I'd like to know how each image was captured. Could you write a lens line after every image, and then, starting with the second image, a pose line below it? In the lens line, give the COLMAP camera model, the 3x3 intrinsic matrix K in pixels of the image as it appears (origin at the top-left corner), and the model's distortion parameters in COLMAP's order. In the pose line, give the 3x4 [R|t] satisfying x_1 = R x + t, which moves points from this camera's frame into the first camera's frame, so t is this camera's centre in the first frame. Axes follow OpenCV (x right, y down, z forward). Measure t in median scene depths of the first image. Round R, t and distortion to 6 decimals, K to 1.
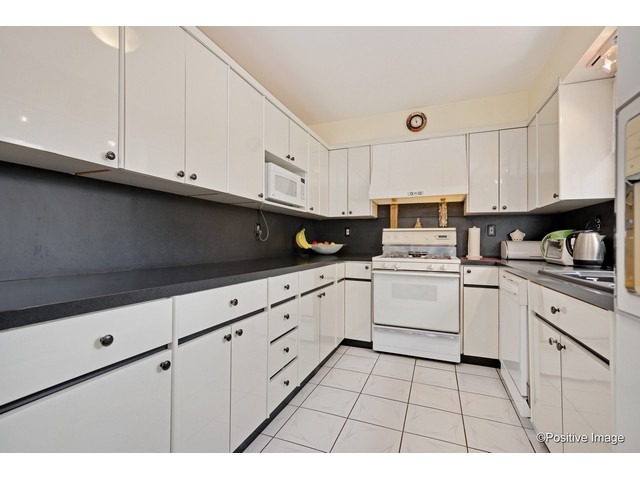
lens RADIAL K [[291.5, 0, 320.0], [0, 291.5, 240.0], [0, 0, 1]] dist [0.000443, -0.000182]
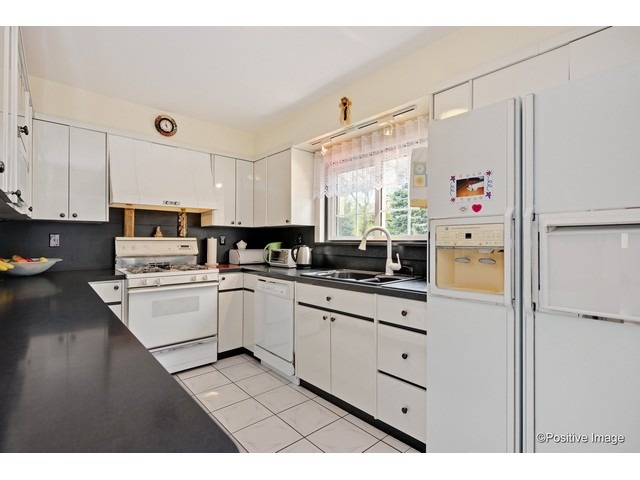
lens RADIAL K [[305.4, 0, 320.0], [0, 305.4, 240.0], [0, 0, 1]] dist [-0.001173, -0.000170]
pose [[0.446441, -0.001339, 0.894812, -0.332906], [-0.007602, 0.999957, 0.005289, -0.044681], [-0.894781, -0.009164, 0.446412, 0.110841]]
